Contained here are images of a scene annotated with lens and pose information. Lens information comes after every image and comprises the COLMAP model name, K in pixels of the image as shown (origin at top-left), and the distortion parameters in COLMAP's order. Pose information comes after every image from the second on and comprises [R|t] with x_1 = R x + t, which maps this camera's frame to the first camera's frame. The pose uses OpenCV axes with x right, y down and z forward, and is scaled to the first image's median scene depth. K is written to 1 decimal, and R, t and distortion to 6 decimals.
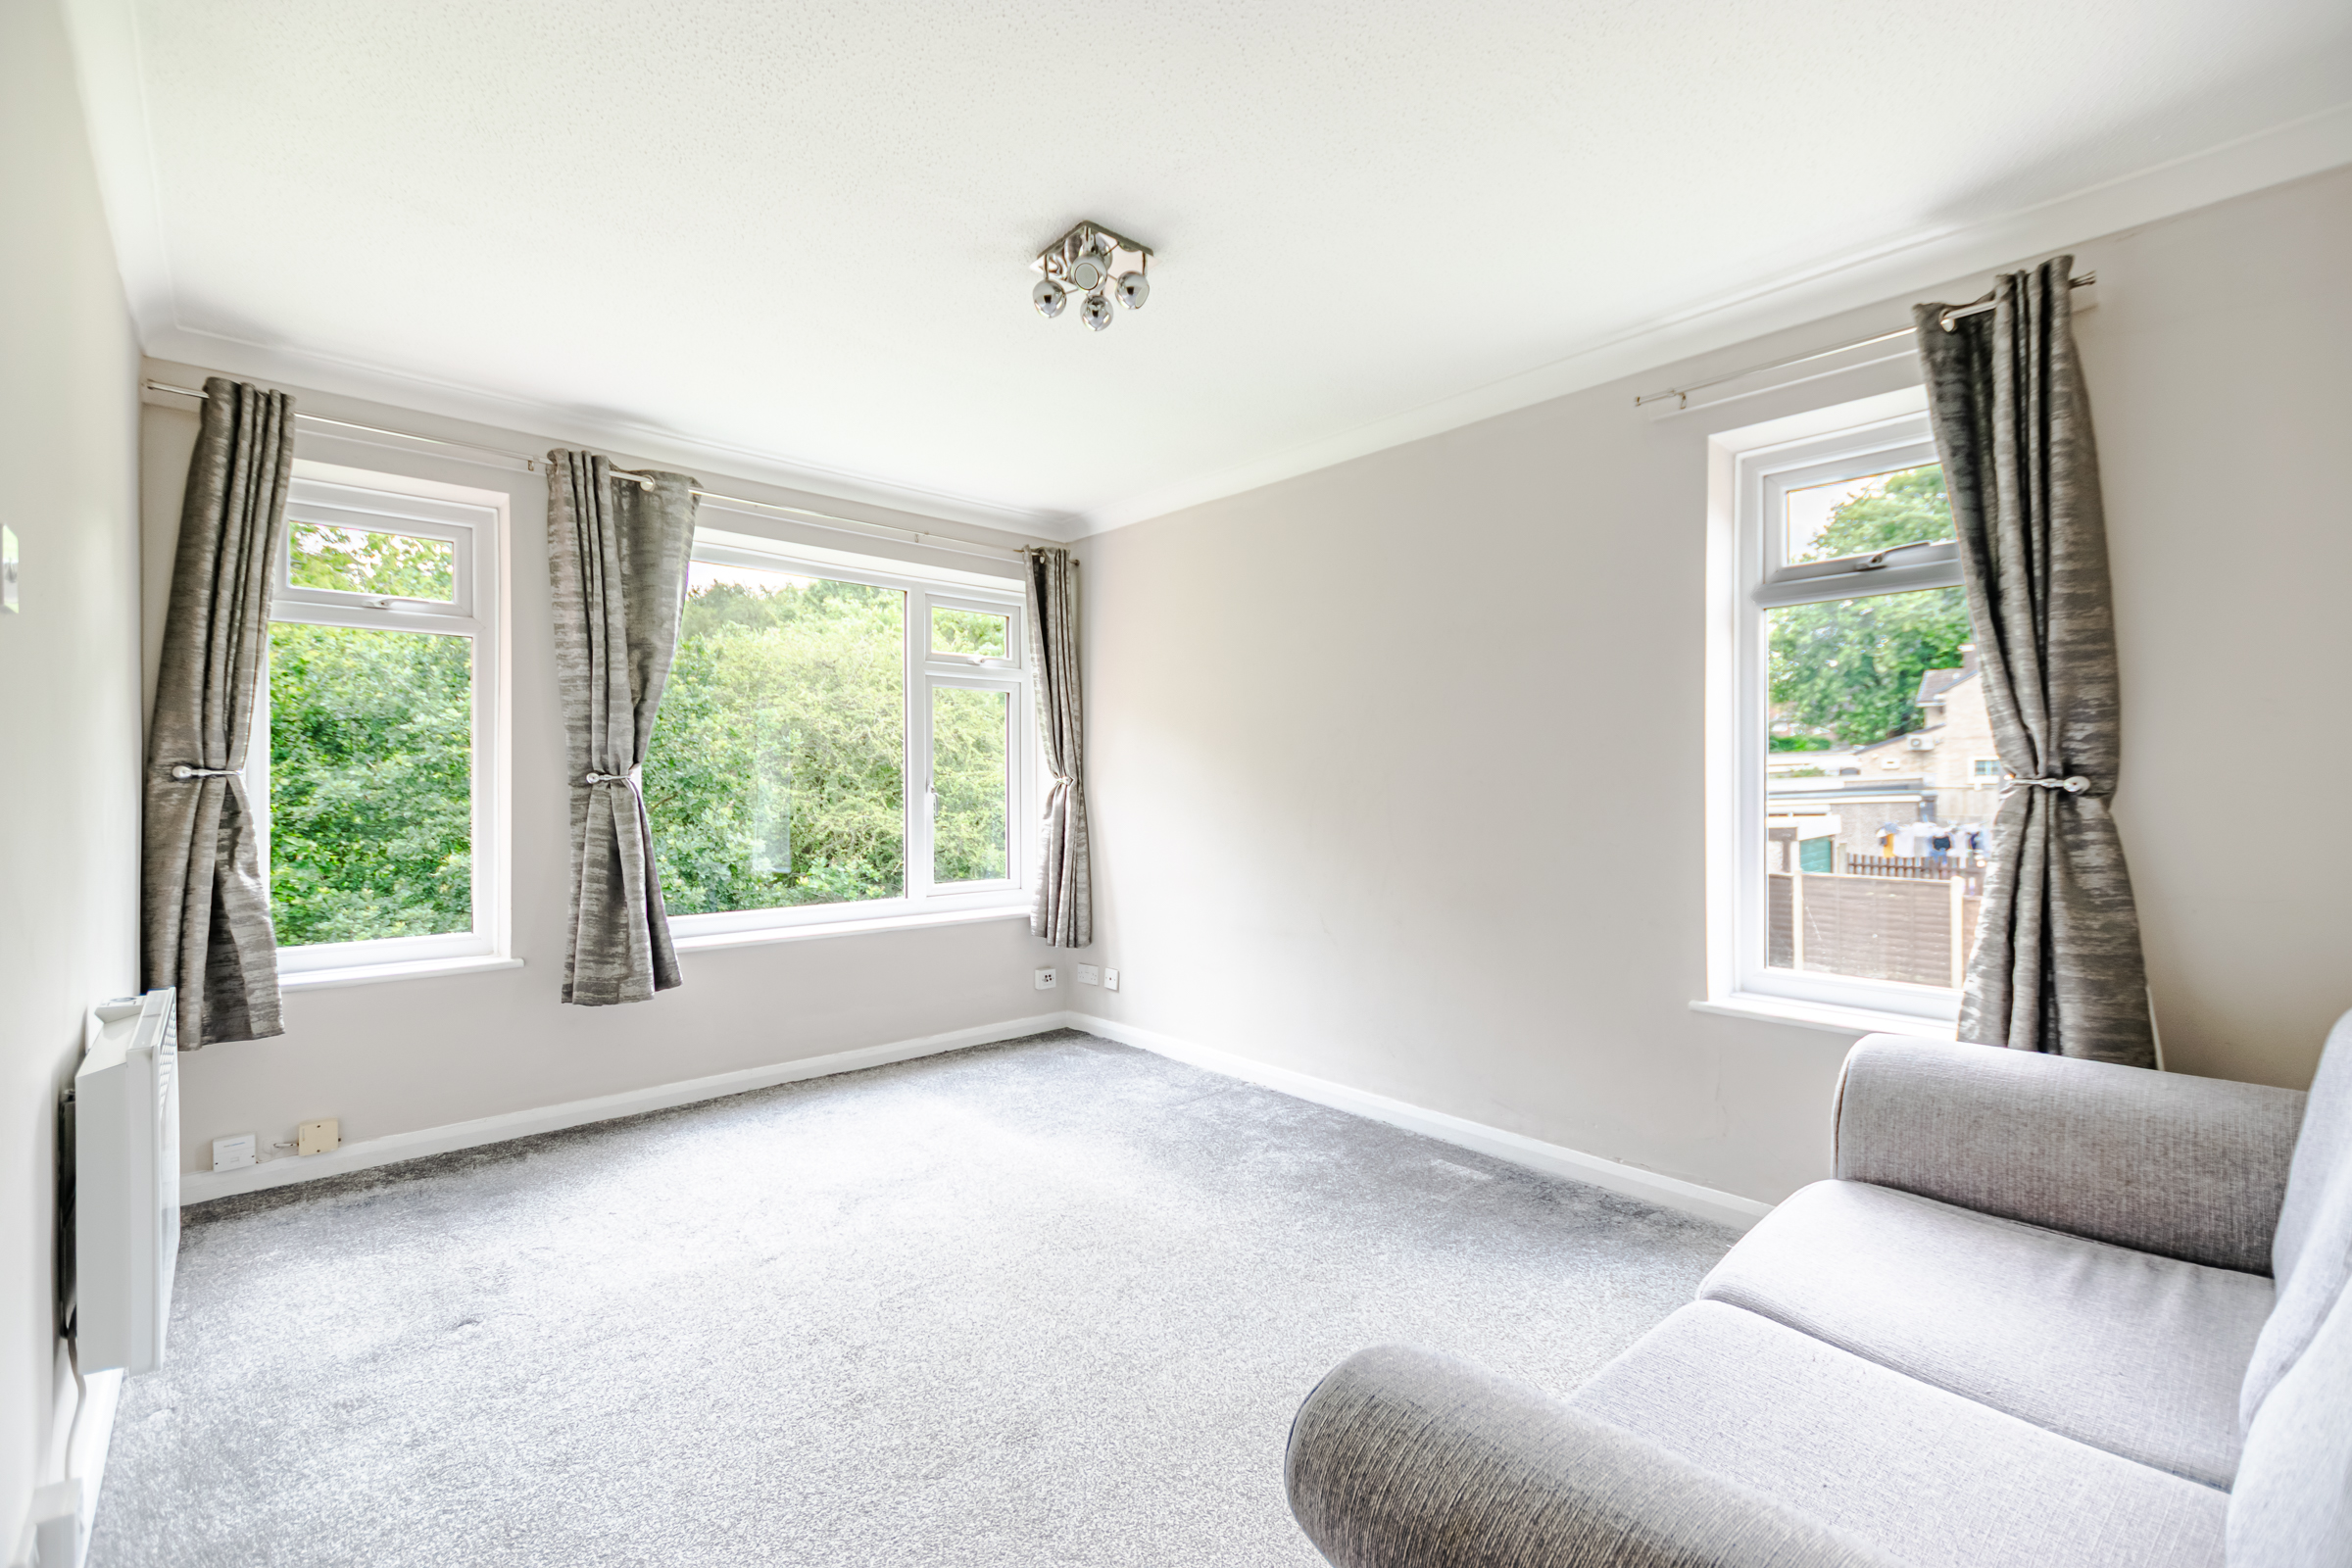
lens RADIAL K [[1013.1, 0, 1175.0], [0, 1013.1, 789.4], [0, 0, 1]] dist [0.001477, -0.000313]
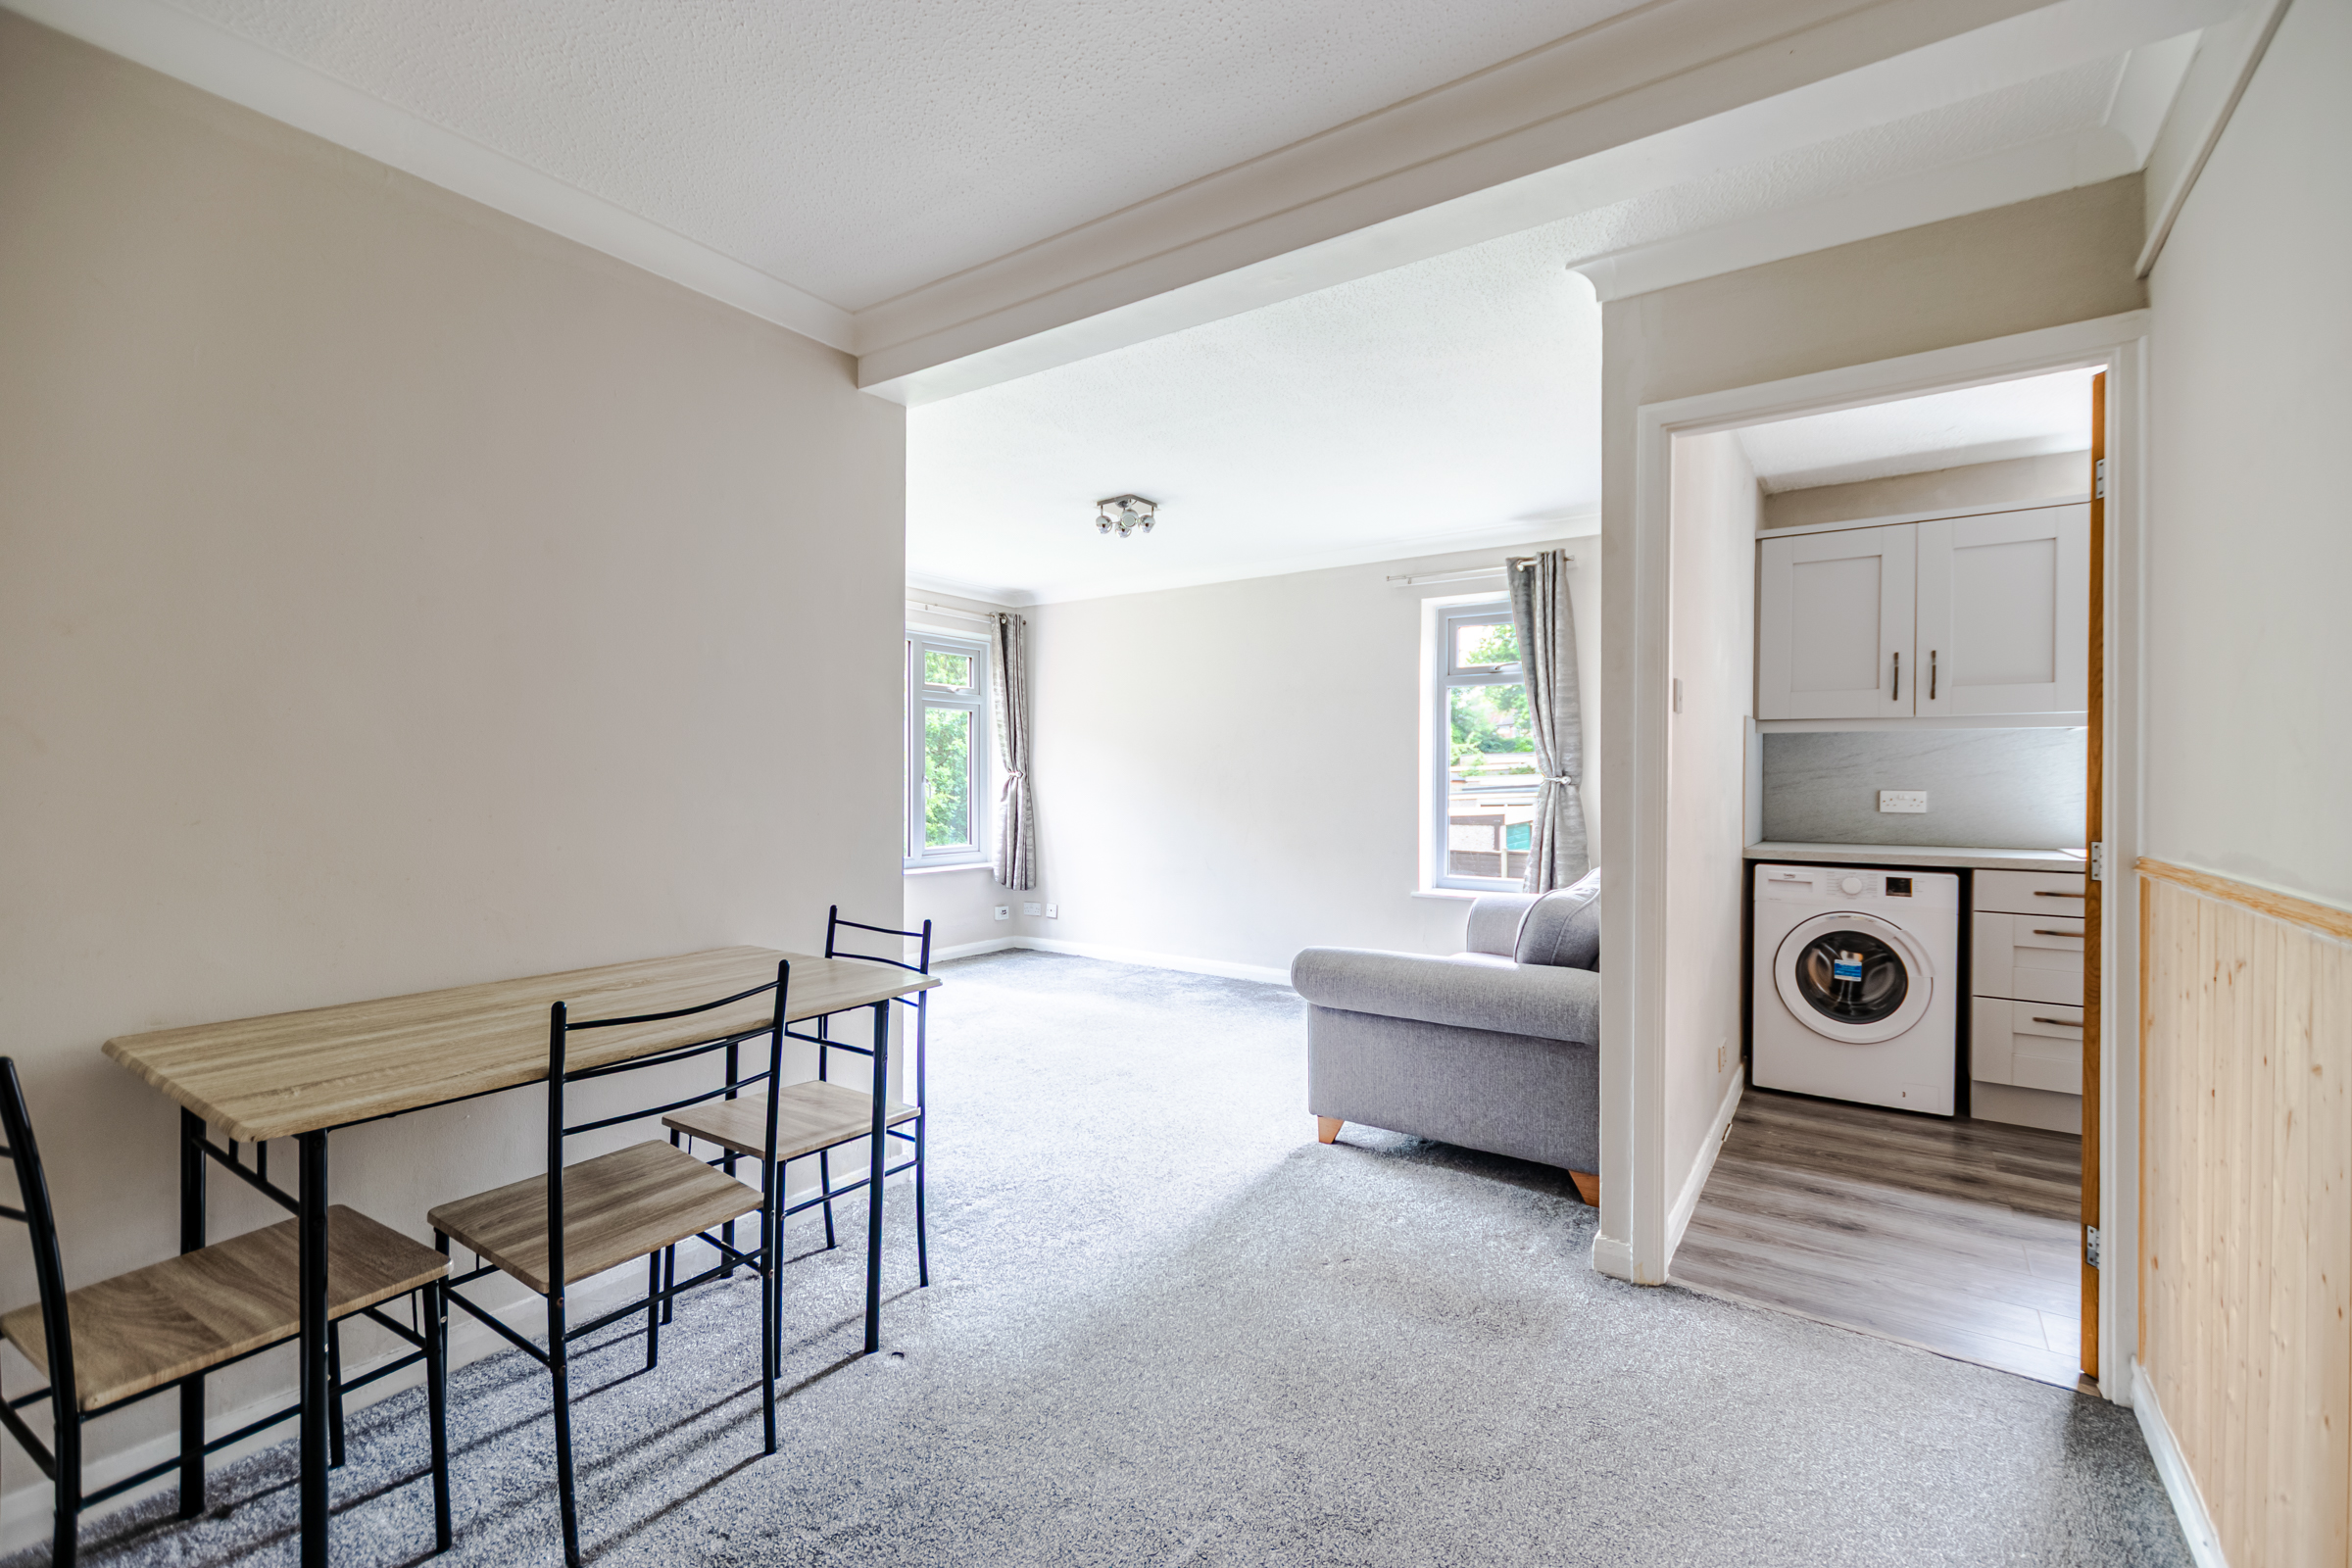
lens RADIAL K [[1013.1, 0, 1176.4], [0, 1013.1, 782.7], [0, 0, 1]] dist [0.001477, -0.000313]
pose [[0.975636, 0.005089, 0.219336, -0.222511], [-0.005034, 0.999987, -0.000808, 0.003206], [-0.219337, -0.000316, 0.975649, -0.495085]]
